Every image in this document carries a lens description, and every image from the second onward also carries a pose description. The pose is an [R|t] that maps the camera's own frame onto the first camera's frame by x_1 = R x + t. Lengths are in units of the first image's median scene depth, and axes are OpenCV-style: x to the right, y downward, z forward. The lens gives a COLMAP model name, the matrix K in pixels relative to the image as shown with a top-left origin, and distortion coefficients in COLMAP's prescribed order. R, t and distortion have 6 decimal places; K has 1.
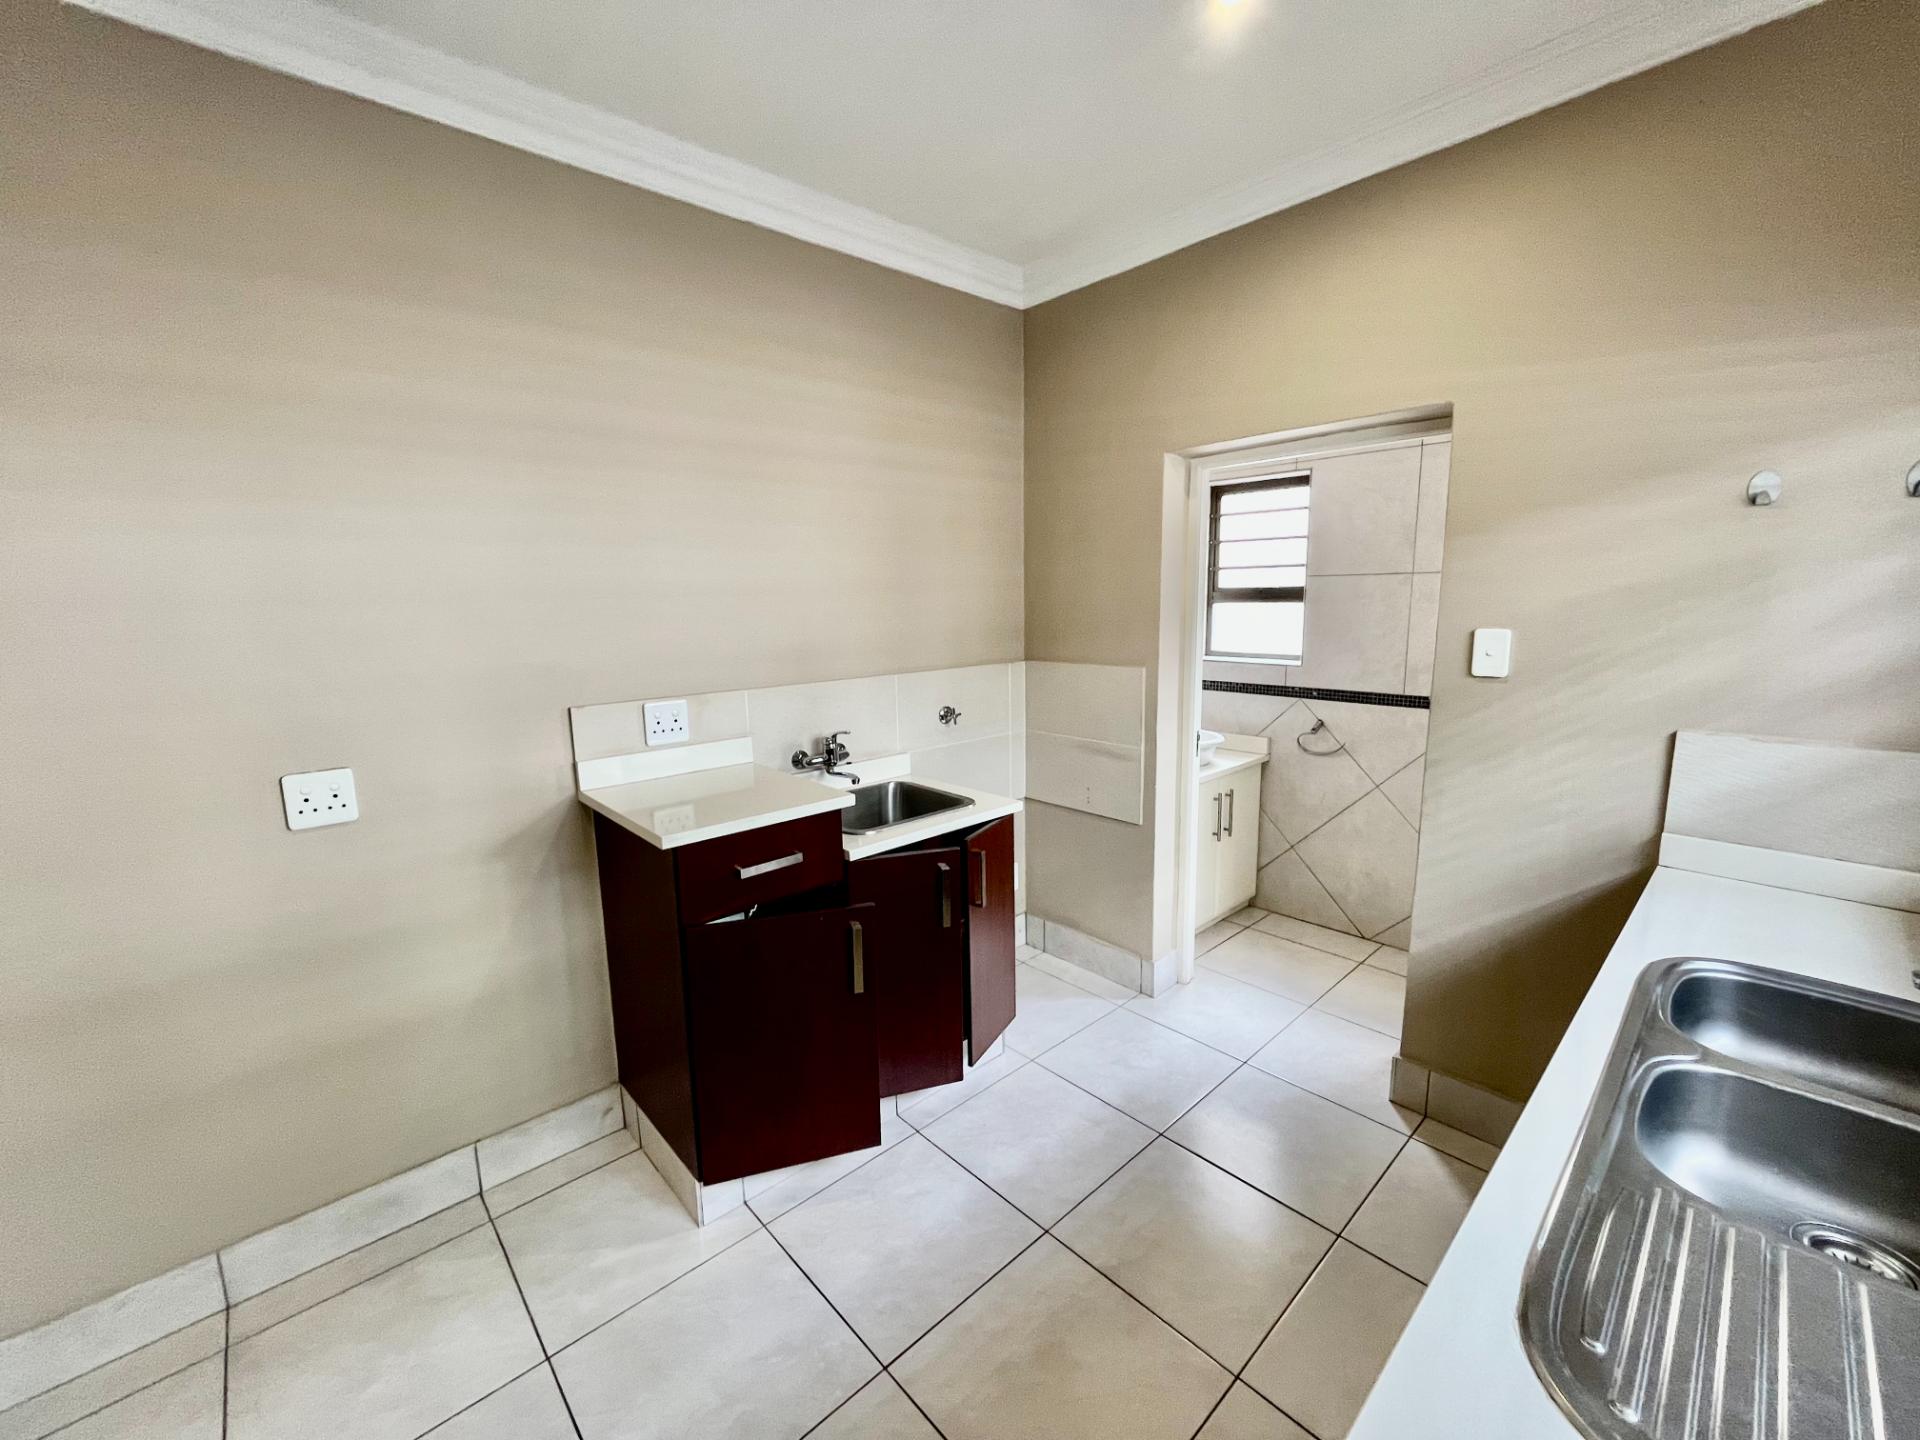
lens RADIAL K [[779.9, 0, 960.0], [0, 779.9, 720.0], [0, 0, 1]] dist [0.009648, 0.000087]
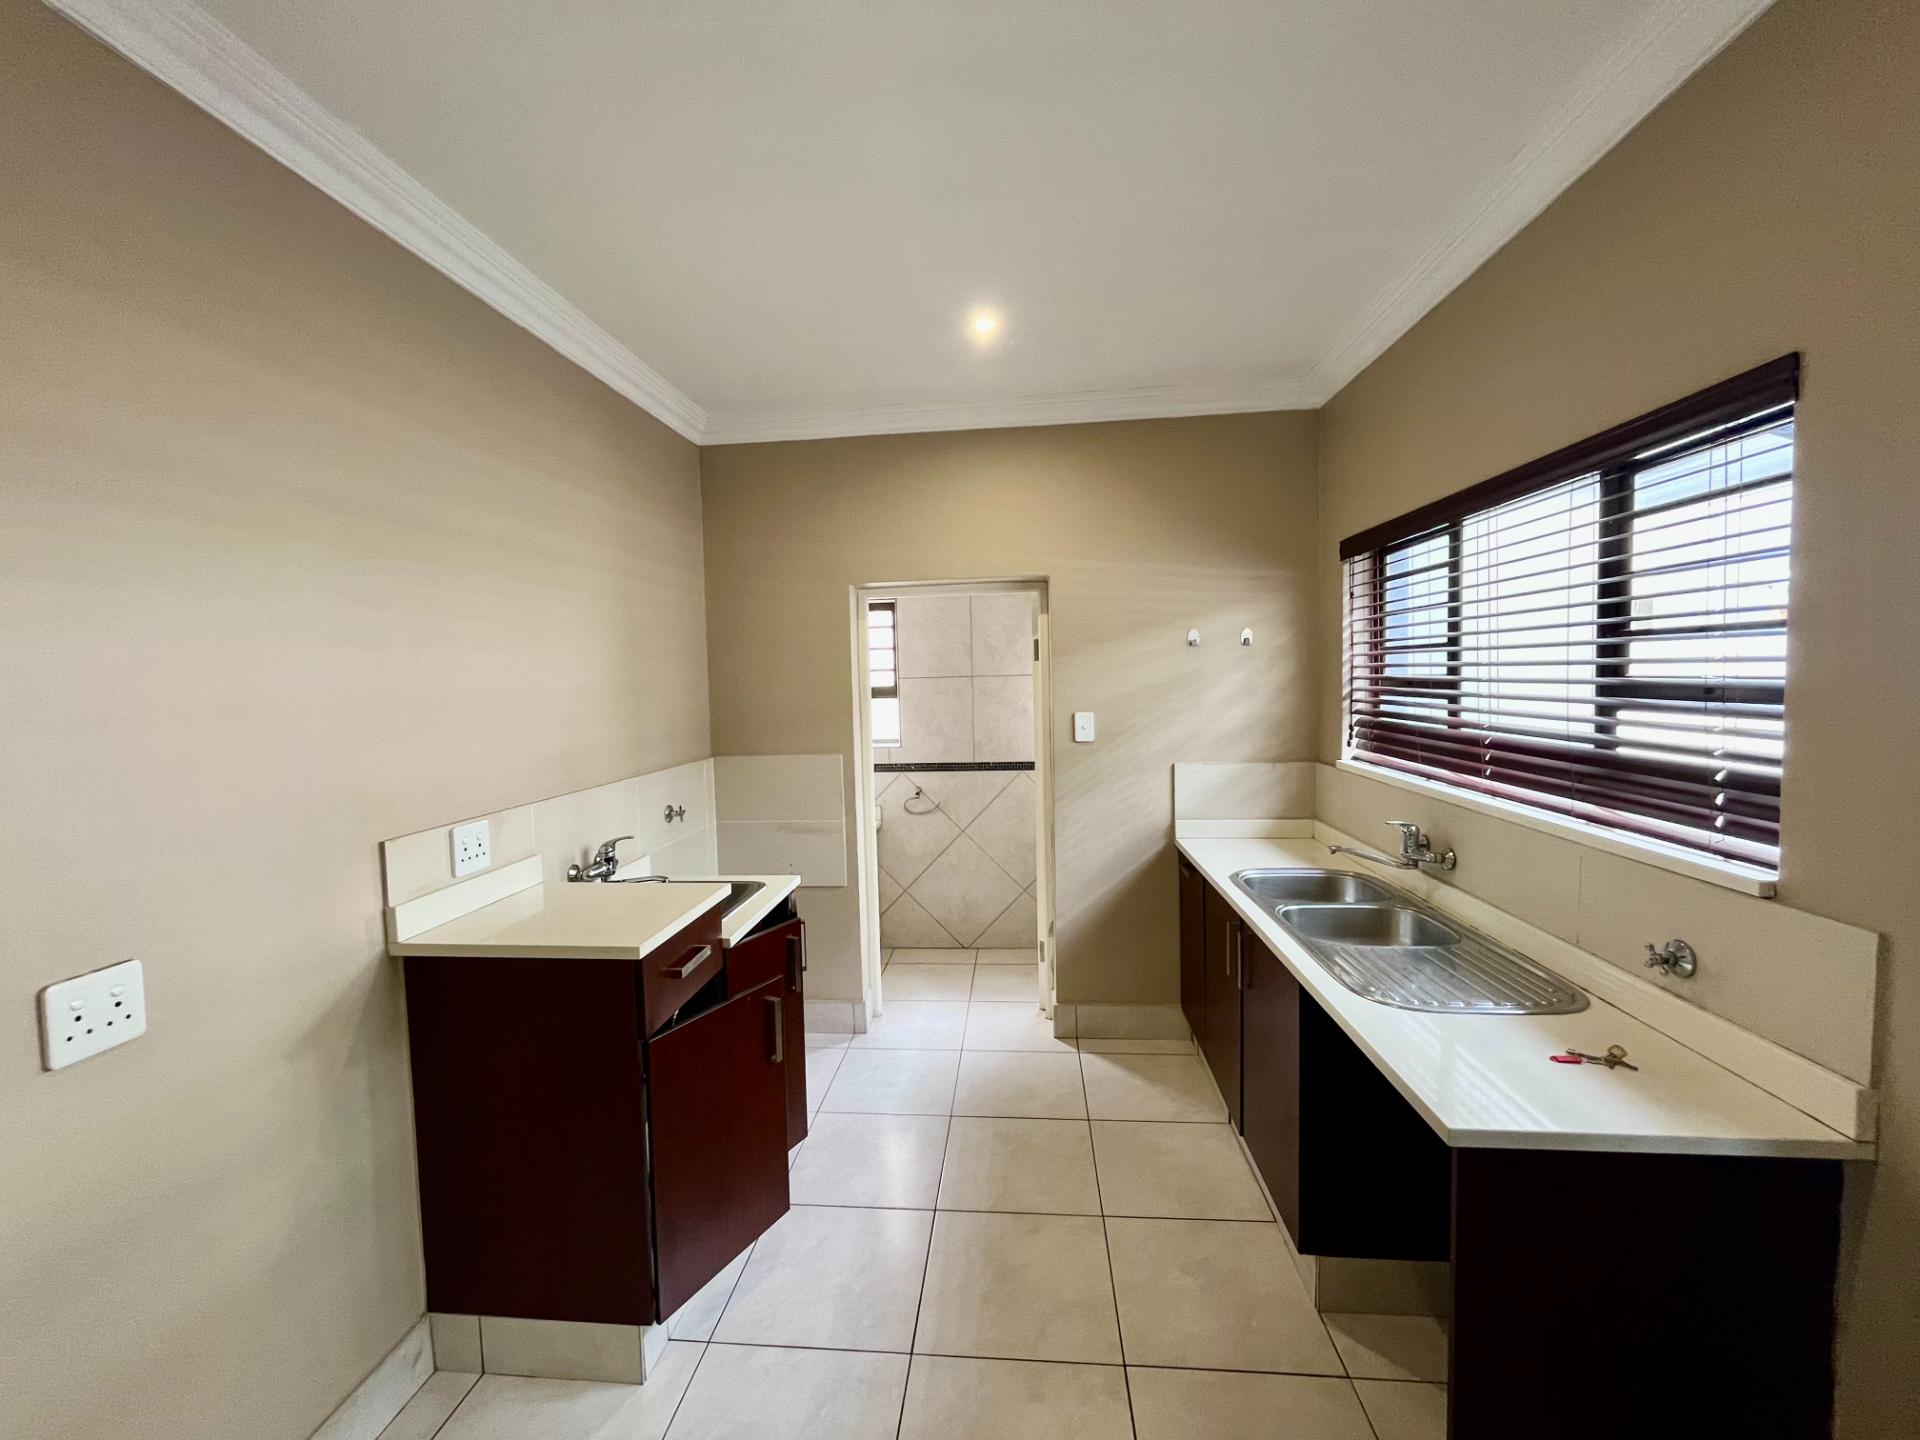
lens RADIAL K [[774.0, 0, 960.0], [0, 774.0, 720.0], [0, 0, 1]] dist [0.000955, 0.000217]
pose [[0.738047, -0.037633, 0.673699, -0.541673], [0.119634, 0.989923, -0.075763, -0.007570], [-0.664059, 0.136514, 0.735112, -0.016605]]
